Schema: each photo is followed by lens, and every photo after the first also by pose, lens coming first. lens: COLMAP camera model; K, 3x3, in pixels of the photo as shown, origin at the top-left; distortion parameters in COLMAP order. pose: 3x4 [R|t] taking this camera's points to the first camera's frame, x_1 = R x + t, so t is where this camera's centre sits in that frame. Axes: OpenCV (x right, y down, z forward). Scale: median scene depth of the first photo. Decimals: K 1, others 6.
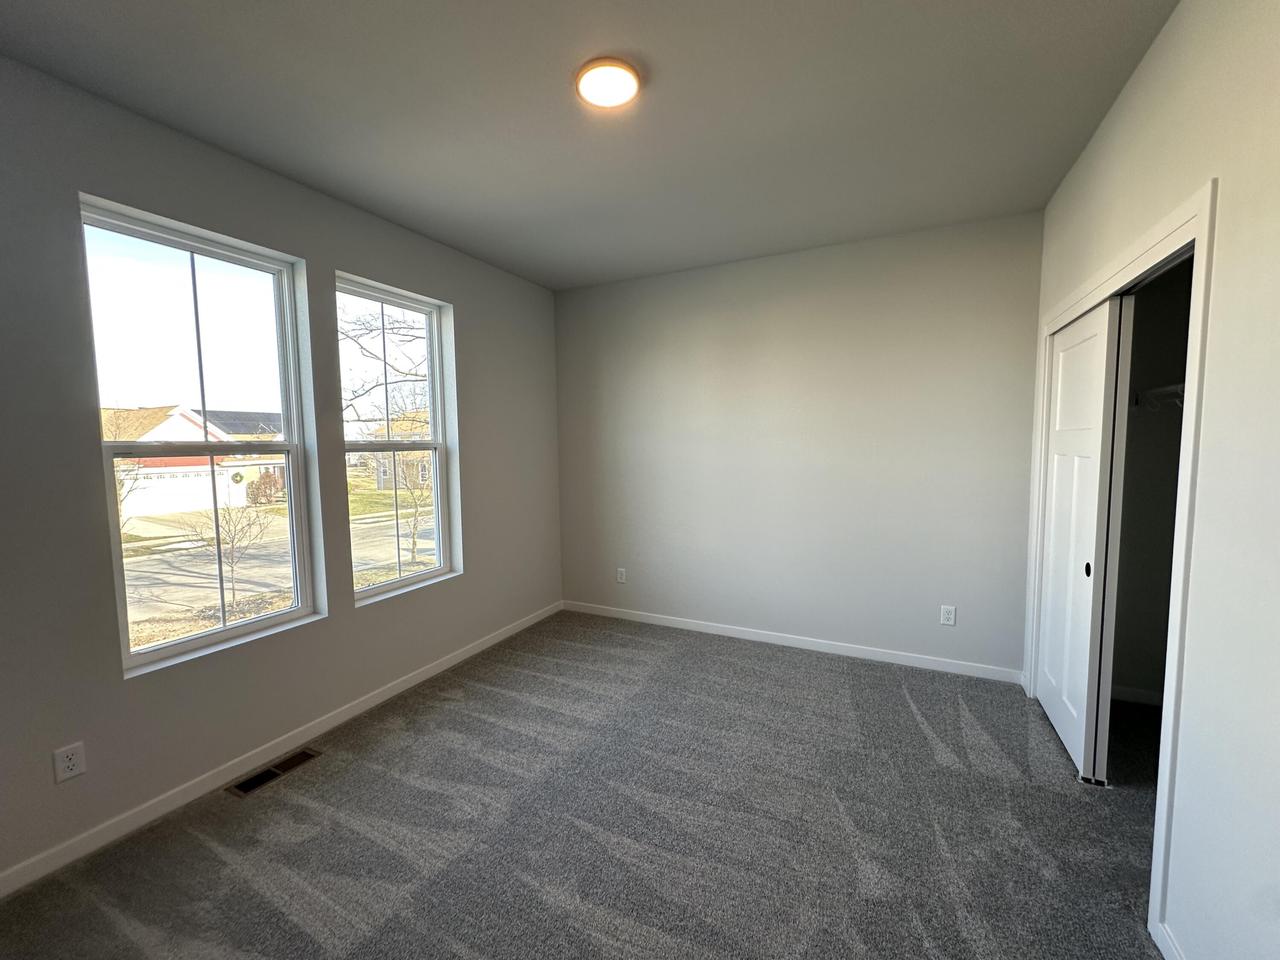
lens RADIAL K [[507.9, 0, 642.0], [0, 507.9, 480.9], [0, 0, 1]] dist [-0.001394, 0.000632]
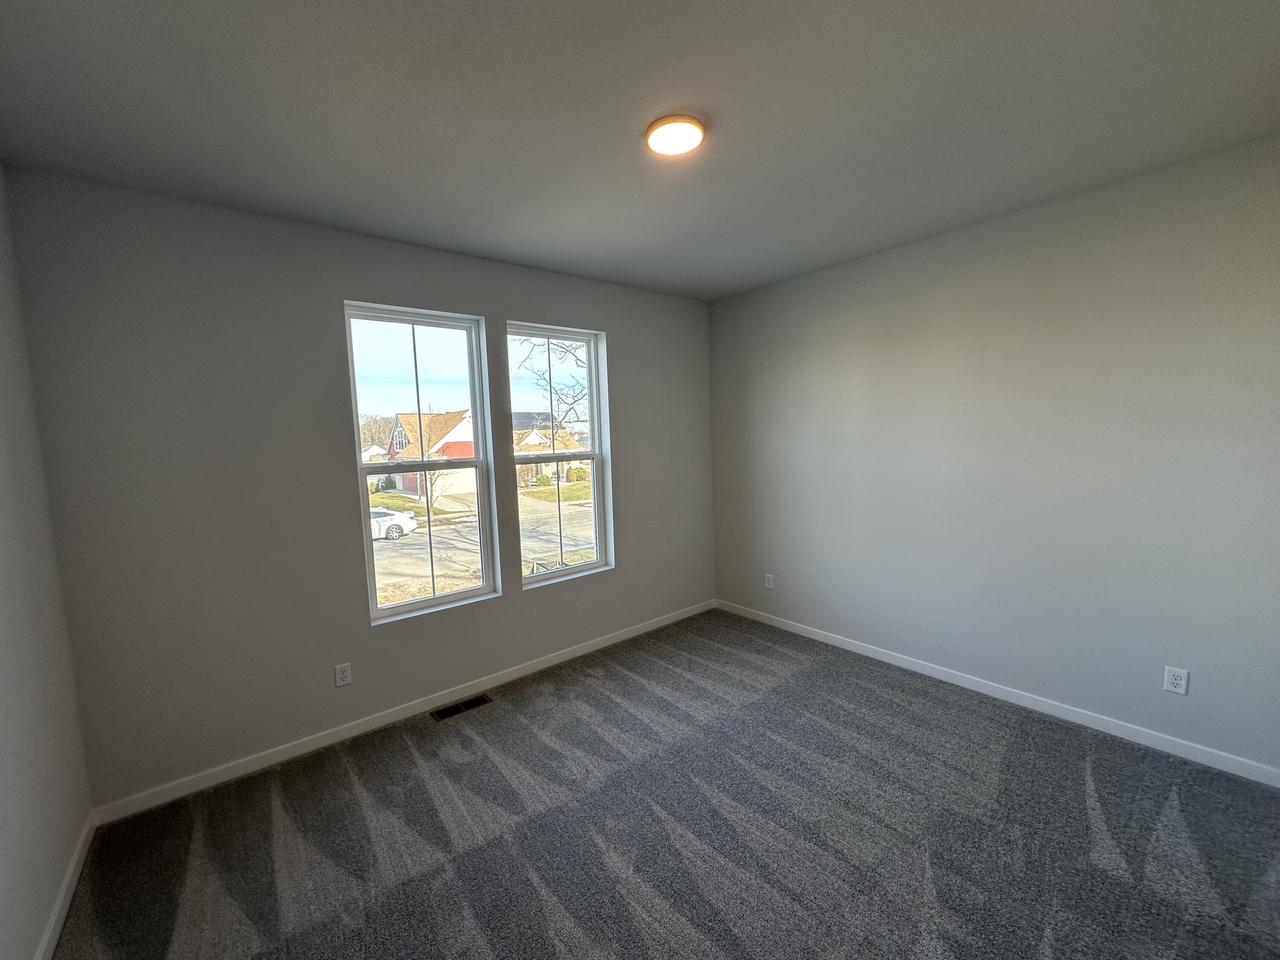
lens RADIAL K [[507.9, 0, 642.0], [0, 507.9, 480.9], [0, 0, 1]] dist [-0.001394, 0.000632]
pose [[0.912557, 0.018236, -0.408543, 0.217481], [-0.008472, 0.999634, 0.025696, -0.055608], [0.408862, -0.019988, 0.912377, -0.013862]]
